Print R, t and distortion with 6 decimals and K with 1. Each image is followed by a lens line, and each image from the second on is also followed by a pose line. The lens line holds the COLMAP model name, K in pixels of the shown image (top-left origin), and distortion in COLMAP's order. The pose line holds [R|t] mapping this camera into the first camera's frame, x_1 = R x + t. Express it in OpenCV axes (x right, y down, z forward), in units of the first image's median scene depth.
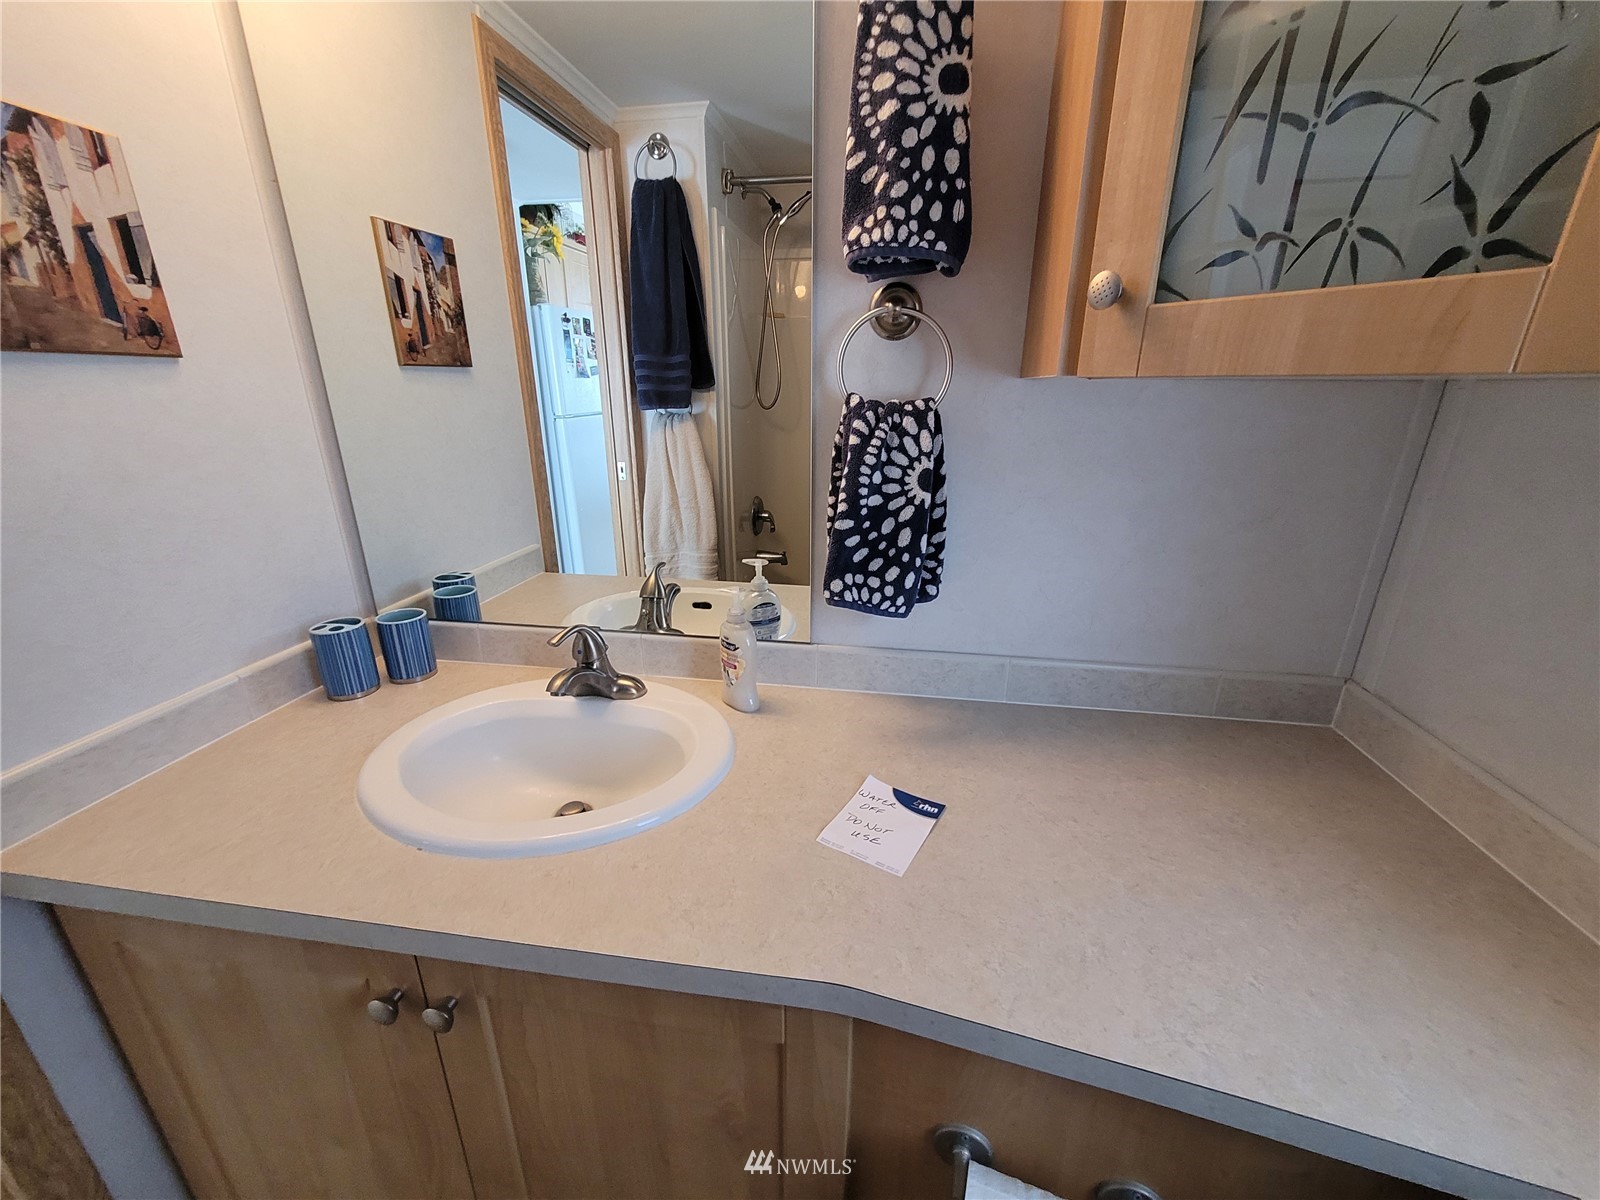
lens RADIAL K [[628.0, 0, 800.7], [0, 628.0, 605.0], [0, 0, 1]] dist [-0.001197, 0.000589]
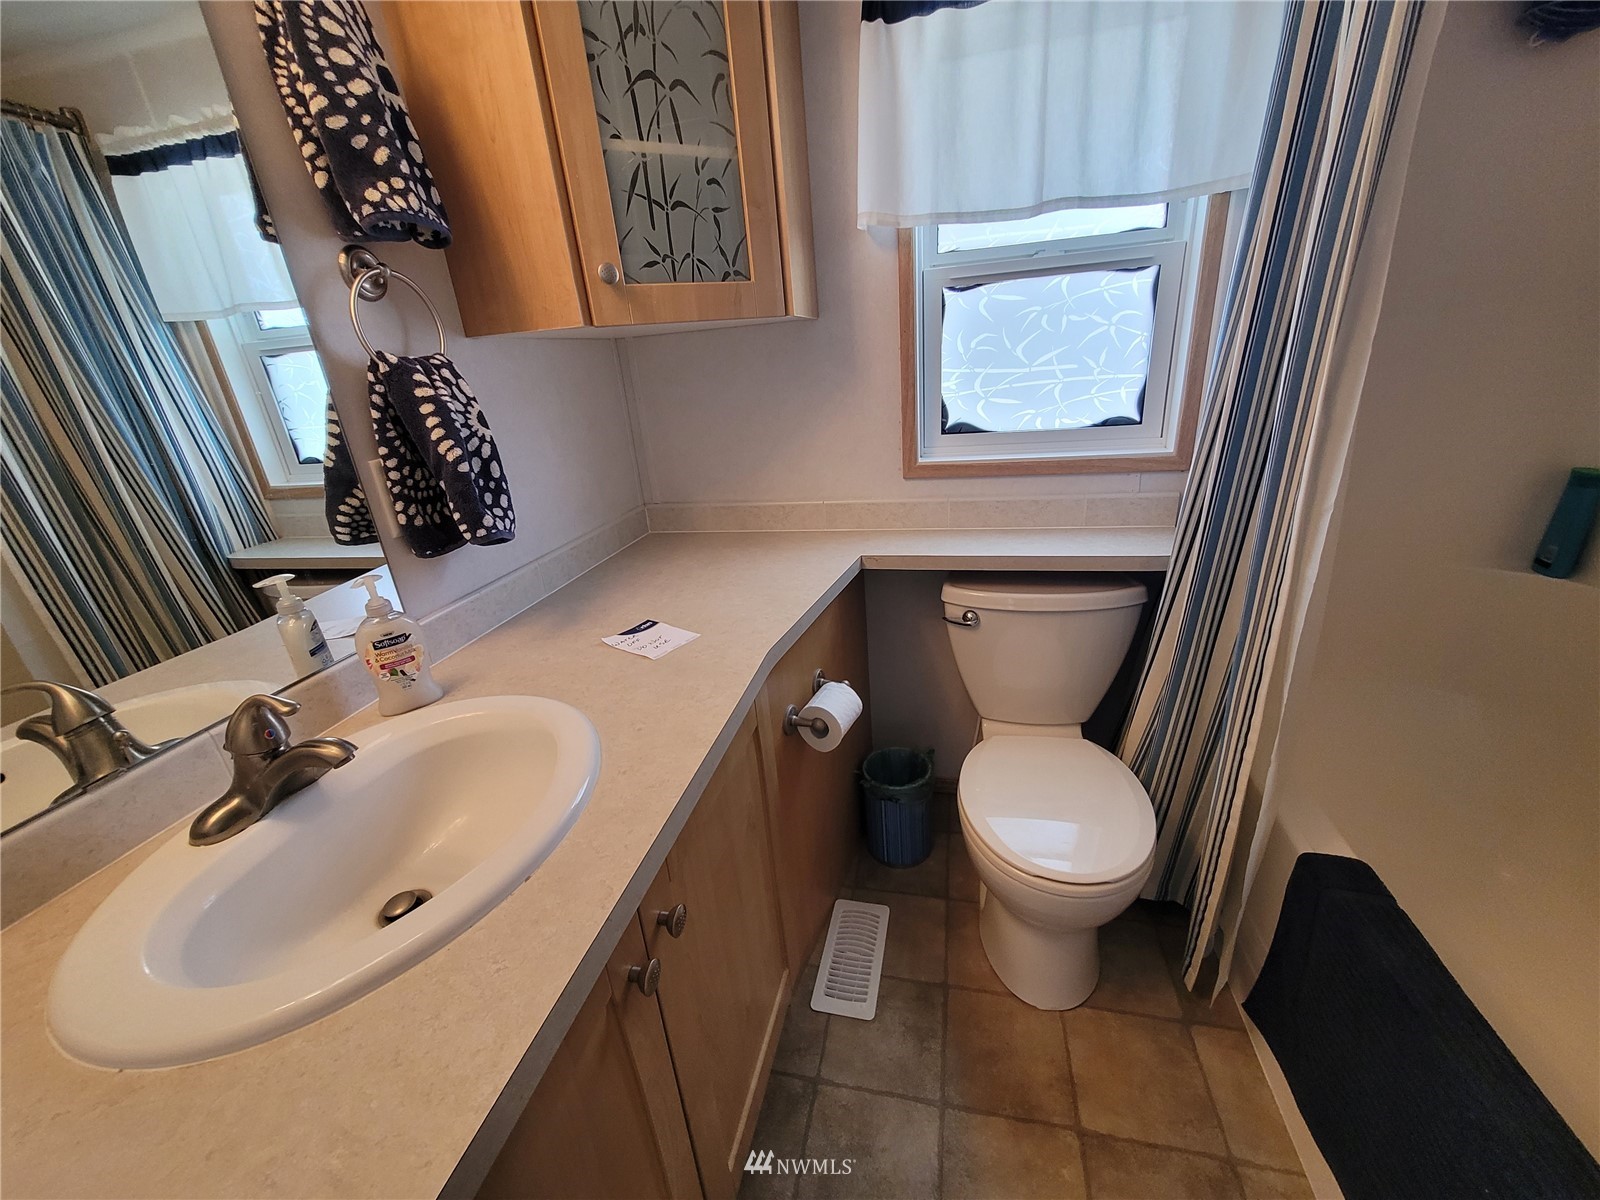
lens RADIAL K [[628.0, 0, 809.7], [0, 628.0, 610.1], [0, 0, 1]] dist [-0.001197, 0.000589]
pose [[0.073093, -0.391820, 0.917134, -1.099533], [0.400315, 0.853789, 0.332854, -0.042351], [-0.913458, 0.342813, 0.219257, 0.316788]]
